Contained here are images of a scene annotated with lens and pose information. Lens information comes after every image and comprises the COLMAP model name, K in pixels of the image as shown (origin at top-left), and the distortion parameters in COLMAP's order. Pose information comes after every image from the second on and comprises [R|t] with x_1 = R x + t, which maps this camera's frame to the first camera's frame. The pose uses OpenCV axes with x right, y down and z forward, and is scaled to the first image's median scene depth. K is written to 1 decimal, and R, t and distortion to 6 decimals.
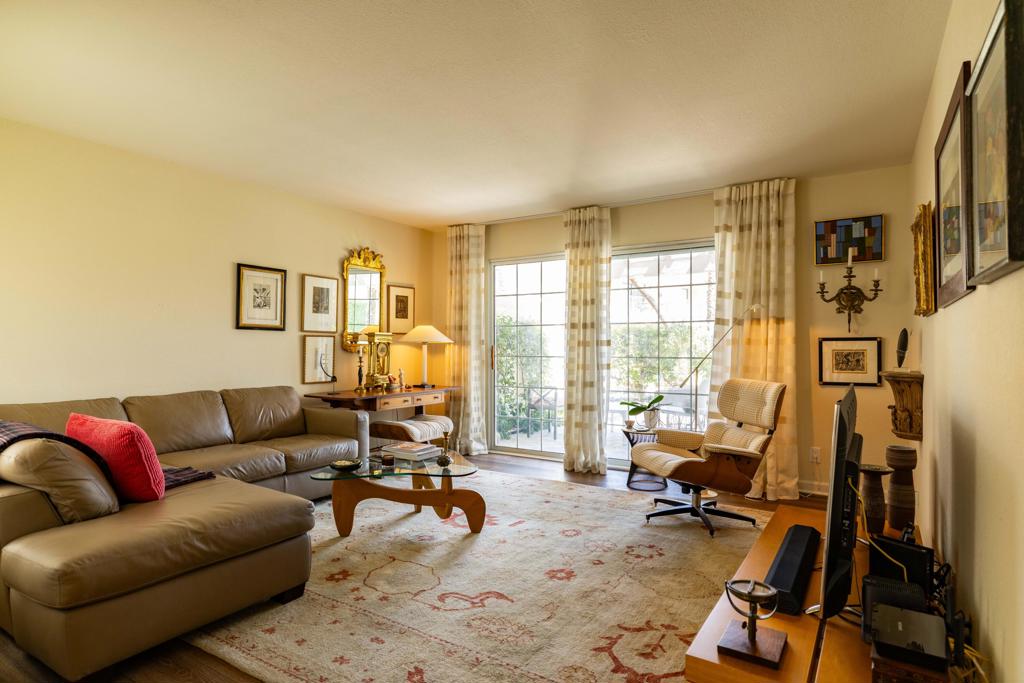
lens RADIAL K [[557.7, 0, 512.0], [0, 557.7, 341.5], [0, 0, 1]] dist [0.002938, 0.000578]
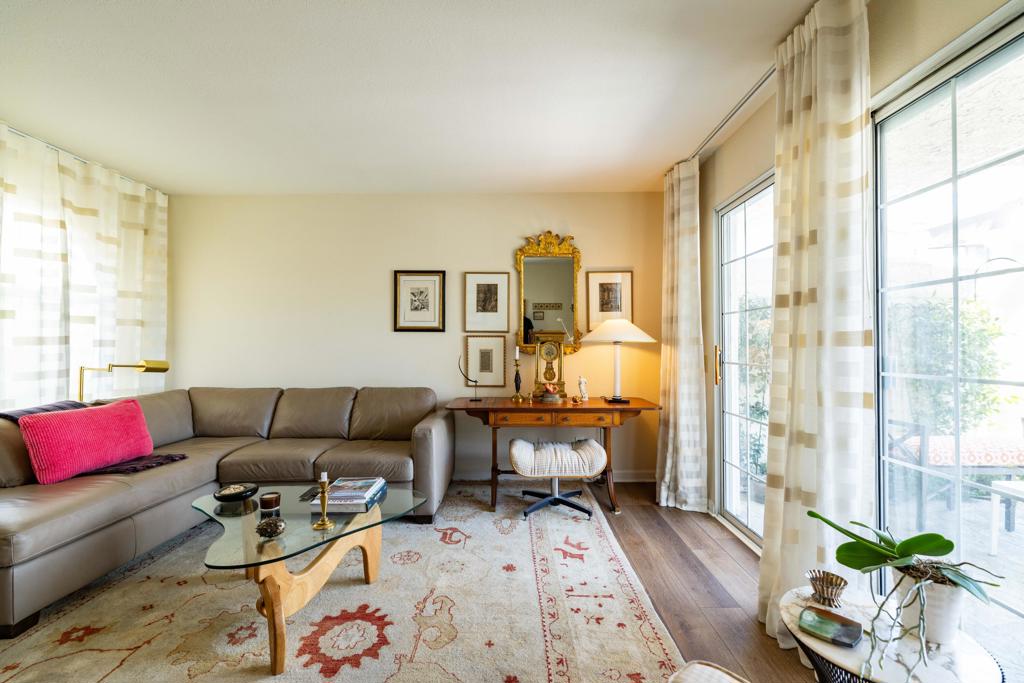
lens RADIAL K [[439.1, 0, 512.1], [0, 439.1, 343.7], [0, 0, 1]] dist [-0.001224, -0.000096]
pose [[0.526791, -0.007134, -0.849965, 0.358289], [0.009470, 0.999952, -0.002523, 0.005504], [0.849942, -0.006720, 0.526833, 0.767636]]
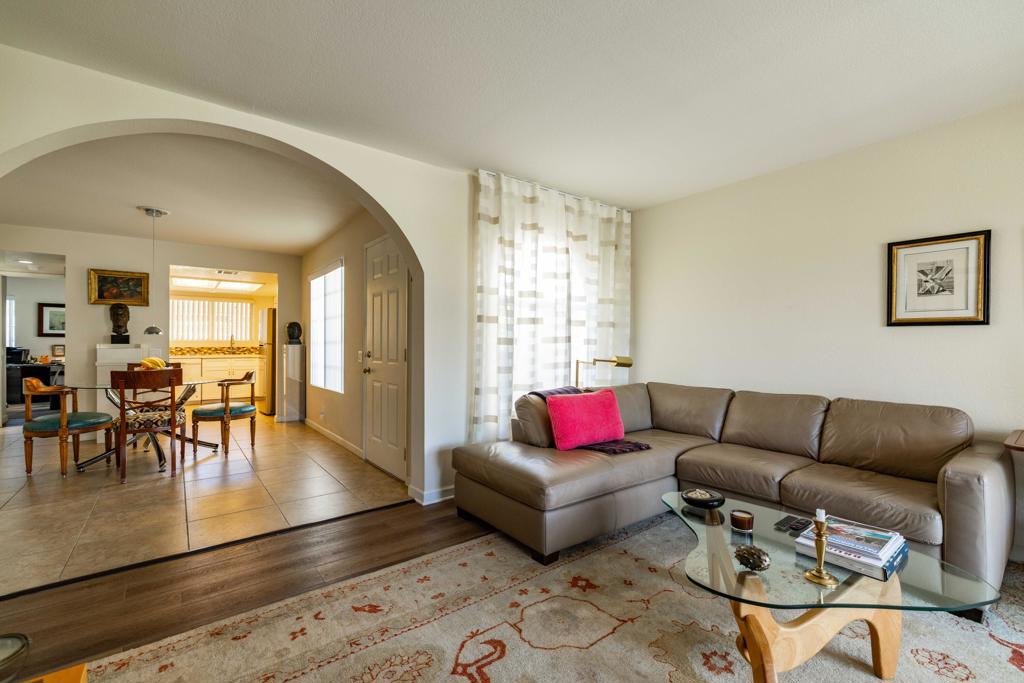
lens RADIAL K [[441.2, 0, 508.5], [0, 441.2, 343.0], [0, 0, 1]] dist [-0.000452, 0.000252]
pose [[-0.348276, -0.006155, -0.937372, 0.290774], [0.001763, 0.999972, -0.007221, 0.005280], [0.937390, -0.004167, -0.348256, 0.733306]]
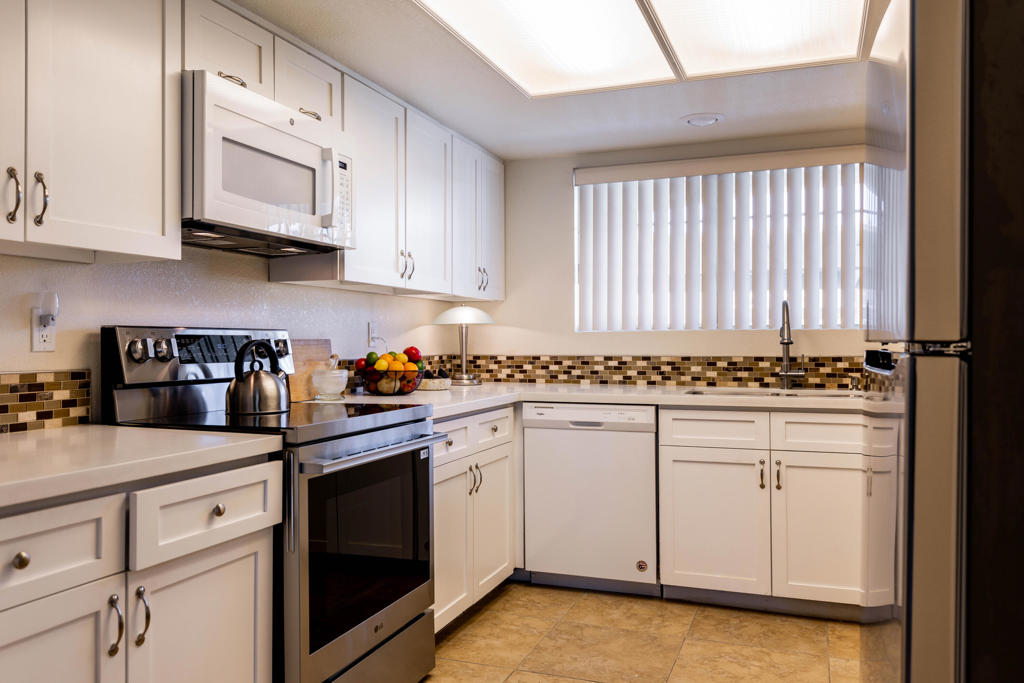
lens RADIAL K [[792.5, 0, 512.0], [0, 792.5, 341.5], [0, 0, 1]] dist [0.005252, -0.001246]
pose [[-0.978538, -0.000519, -0.206067, -0.729906], [0.001028, 0.999972, -0.007396, -0.003798], [0.206066, -0.007449, -0.978510, -0.423932]]
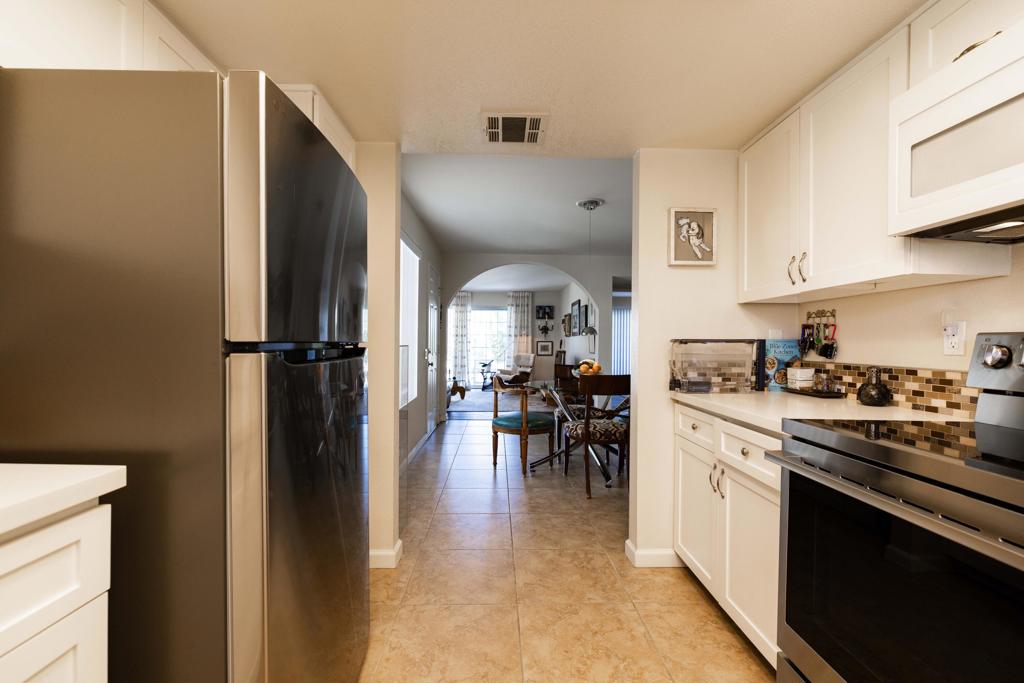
lens RADIAL K [[439.1, 0, 512.1], [0, 439.1, 343.7], [0, 0, 1]] dist [-0.001224, -0.000096]
pose [[0.825283, 0.004403, 0.564702, -1.033396], [-0.010597, 0.999914, 0.007691, -0.009683], [-0.564619, -0.012332, 0.825259, -1.055330]]
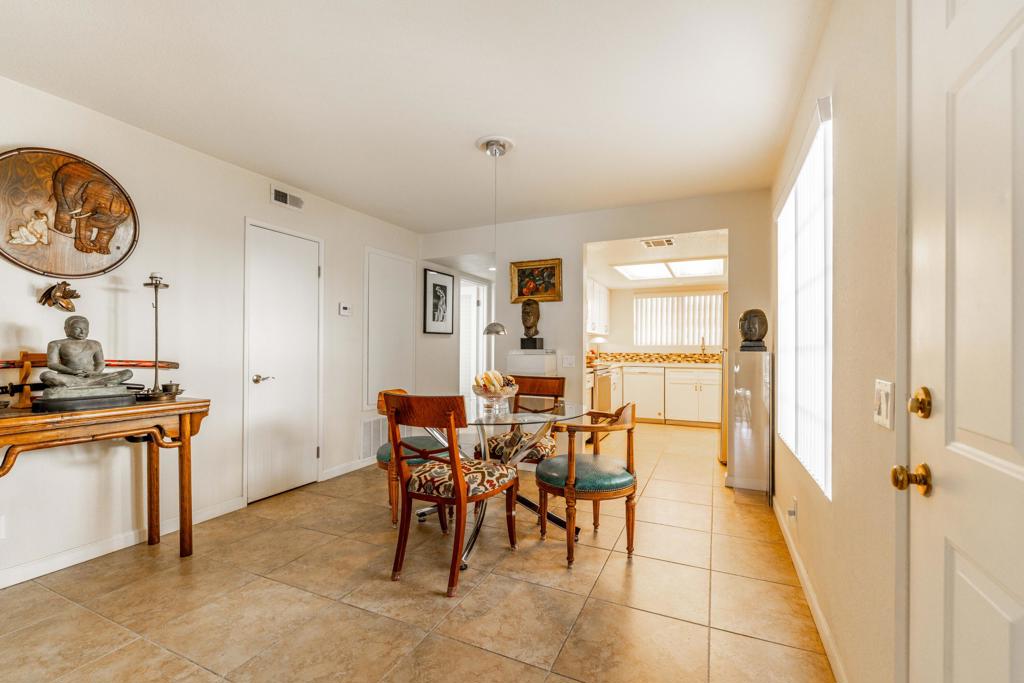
lens RADIAL K [[439.1, 0, 512.1], [0, 439.1, 343.7], [0, 0, 1]] dist [-0.001224, -0.000096]
pose [[-0.991343, -0.008849, -0.130997, -0.308559], [-0.006879, 0.999857, -0.015480, 0.000124], [0.131115, -0.014445, -0.991262, 0.273650]]
